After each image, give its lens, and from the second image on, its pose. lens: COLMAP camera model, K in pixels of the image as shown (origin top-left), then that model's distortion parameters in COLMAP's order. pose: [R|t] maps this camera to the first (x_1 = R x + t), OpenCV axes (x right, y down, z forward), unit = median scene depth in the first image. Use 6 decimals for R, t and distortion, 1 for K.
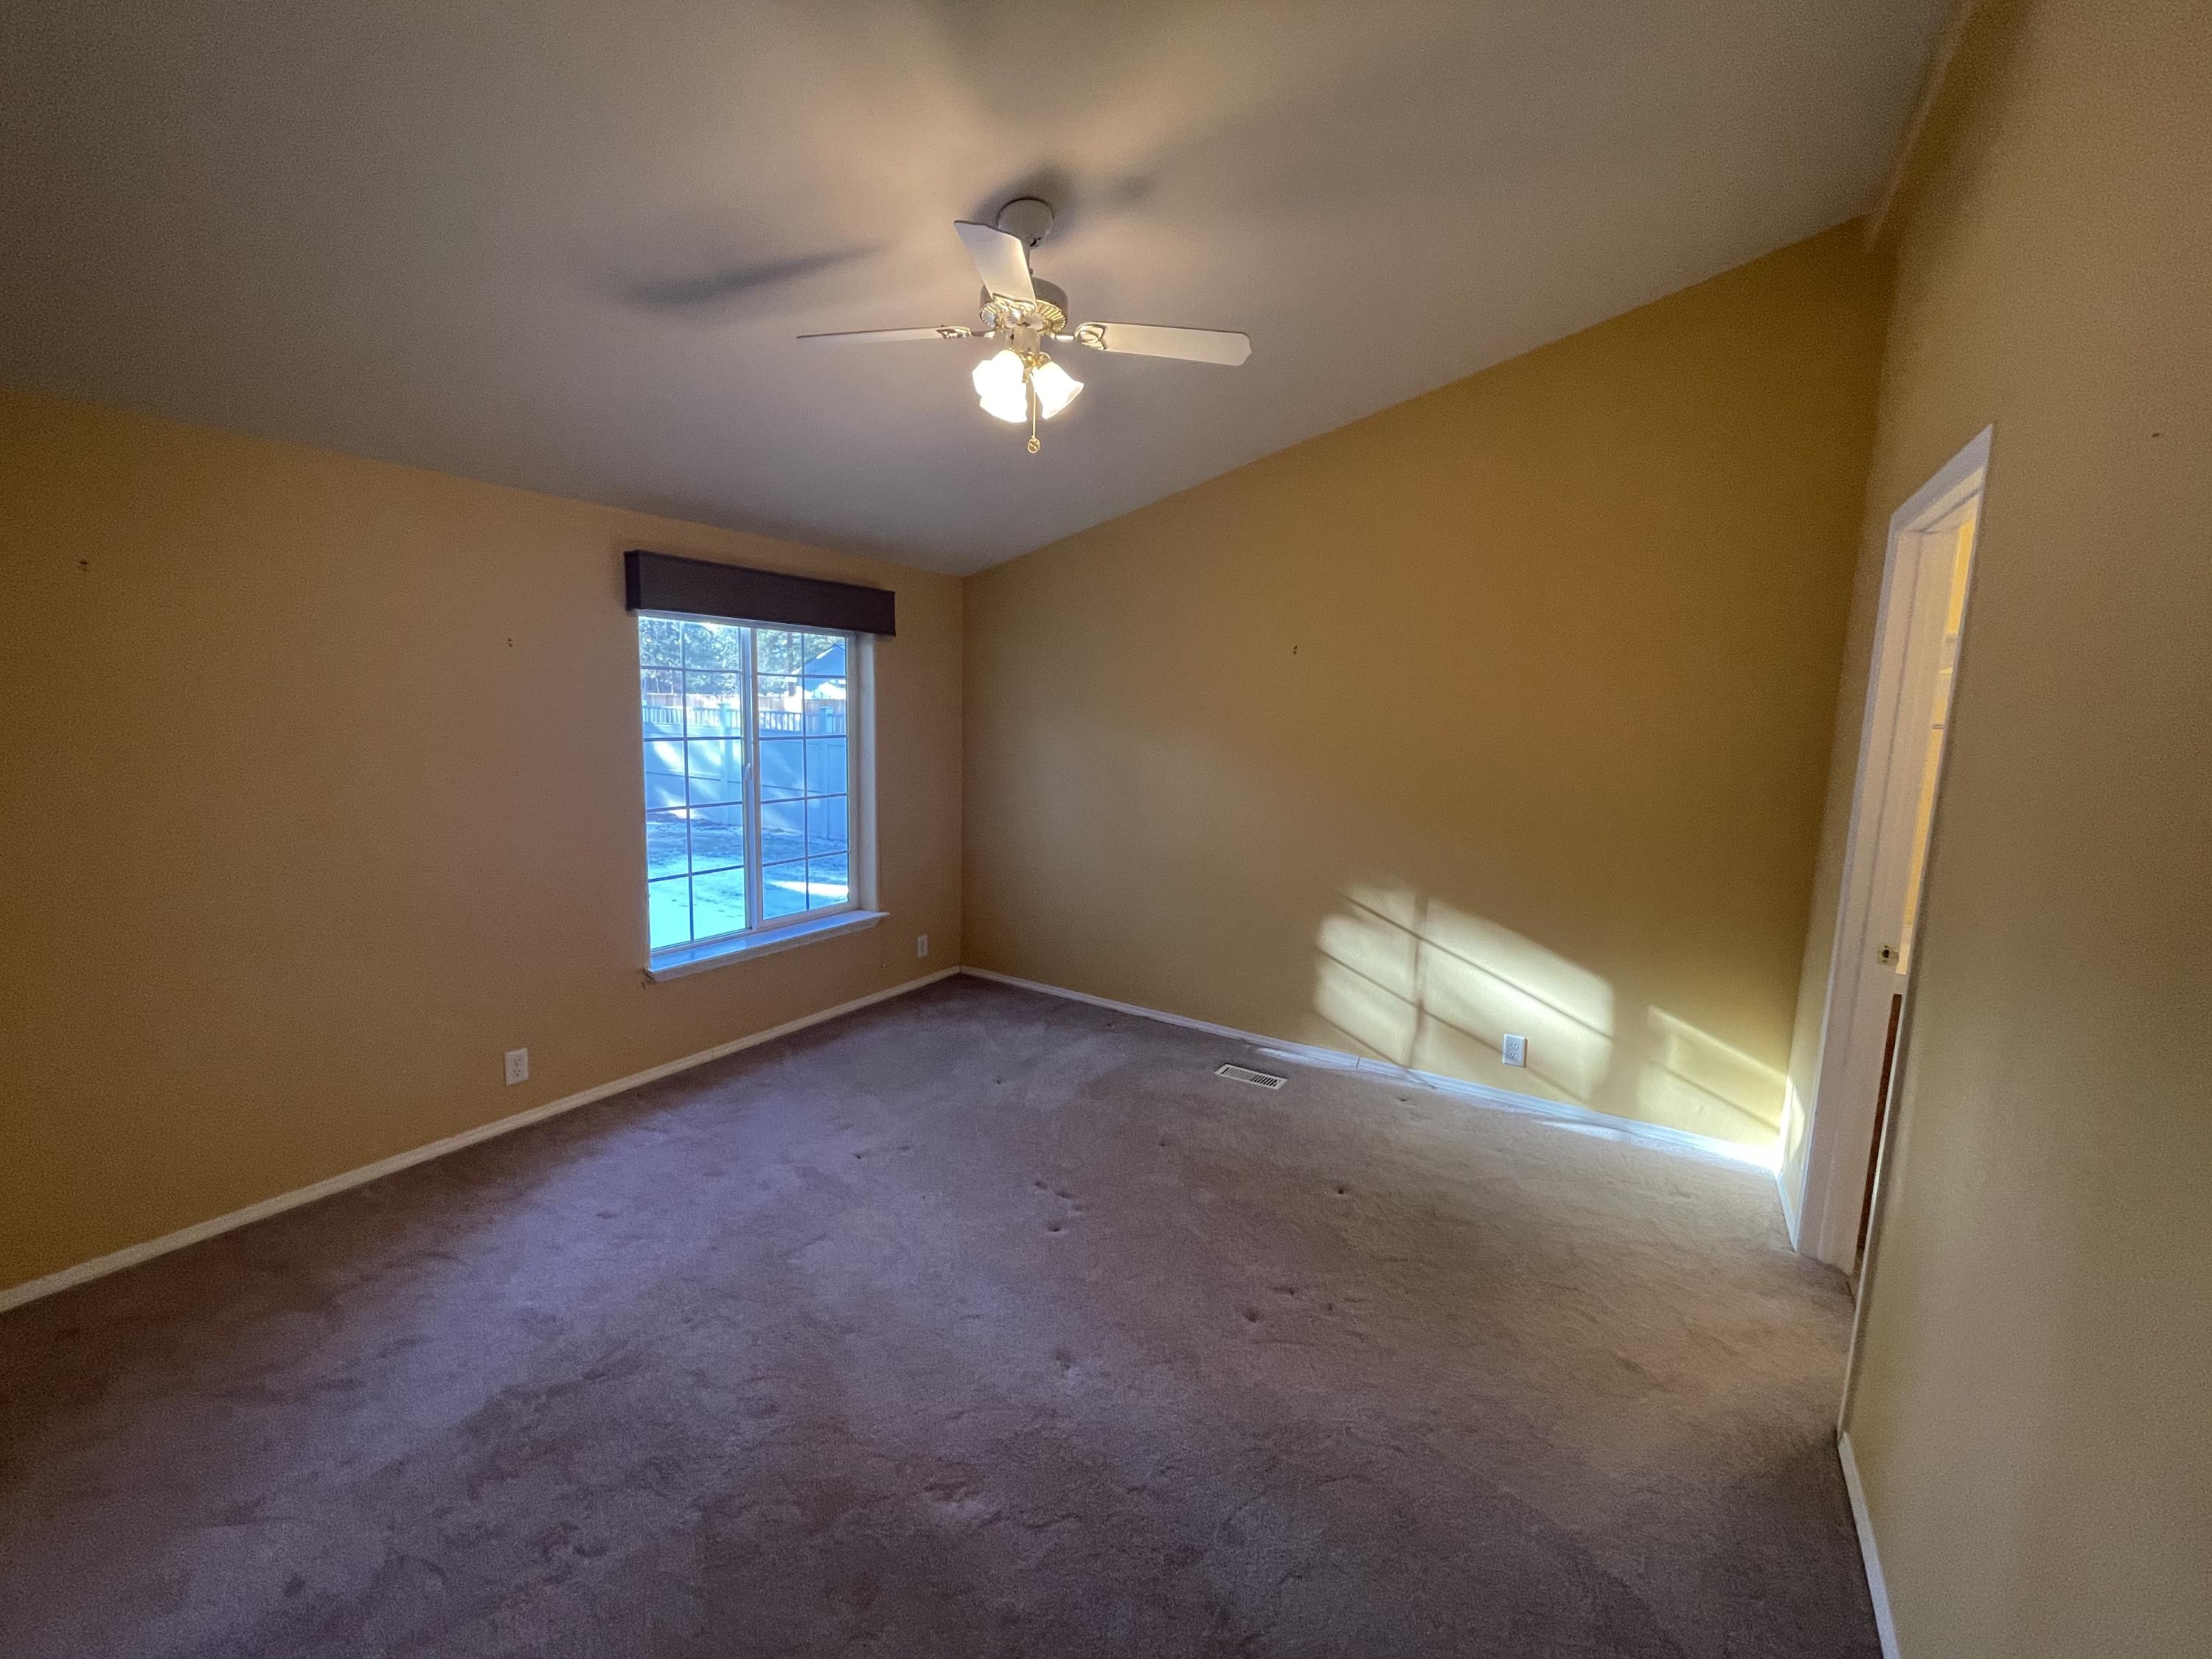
lens RADIAL K [[895.7, 0, 1100.4], [0, 895.7, 819.5], [0, 0, 1]] dist [0.000820, 0.000215]
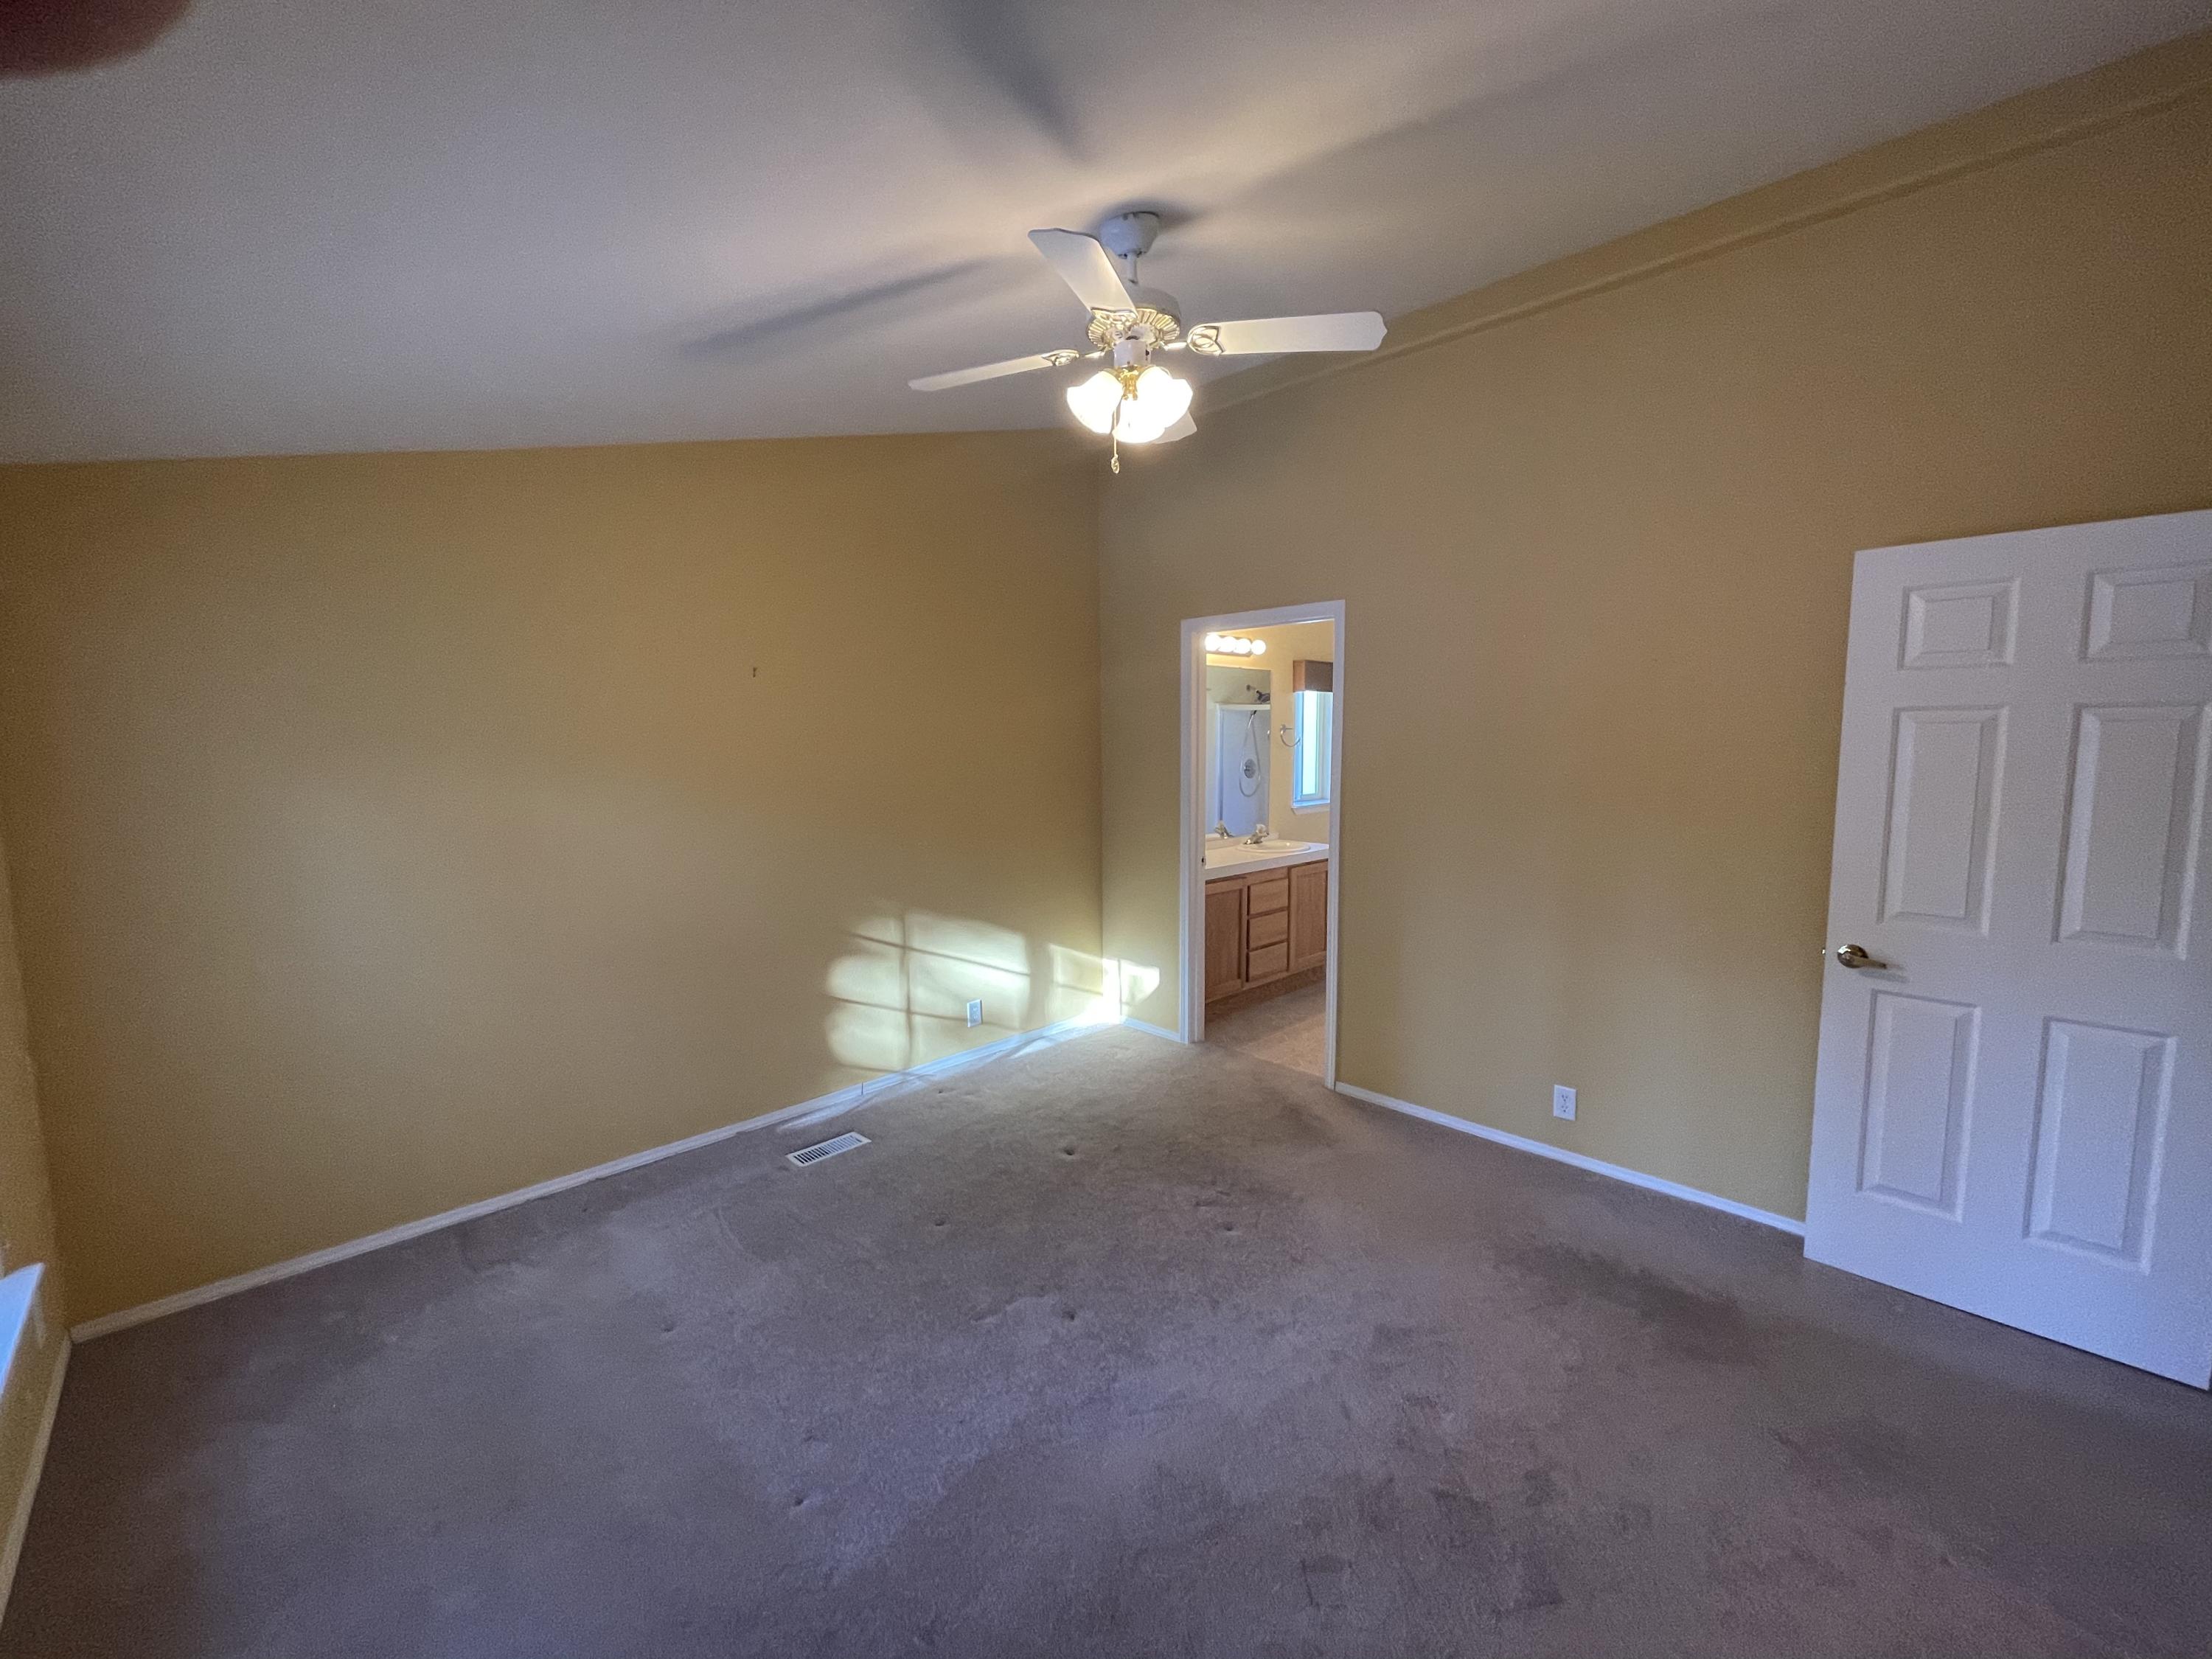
lens RADIAL K [[895.7, 0, 1100.4], [0, 895.7, 819.5], [0, 0, 1]] dist [0.000820, 0.000215]
pose [[0.228666, -0.124928, 0.965456, -0.634465], [0.125393, 0.987250, 0.098050, -0.099699], [-0.965395, 0.098641, 0.241416, 0.520019]]
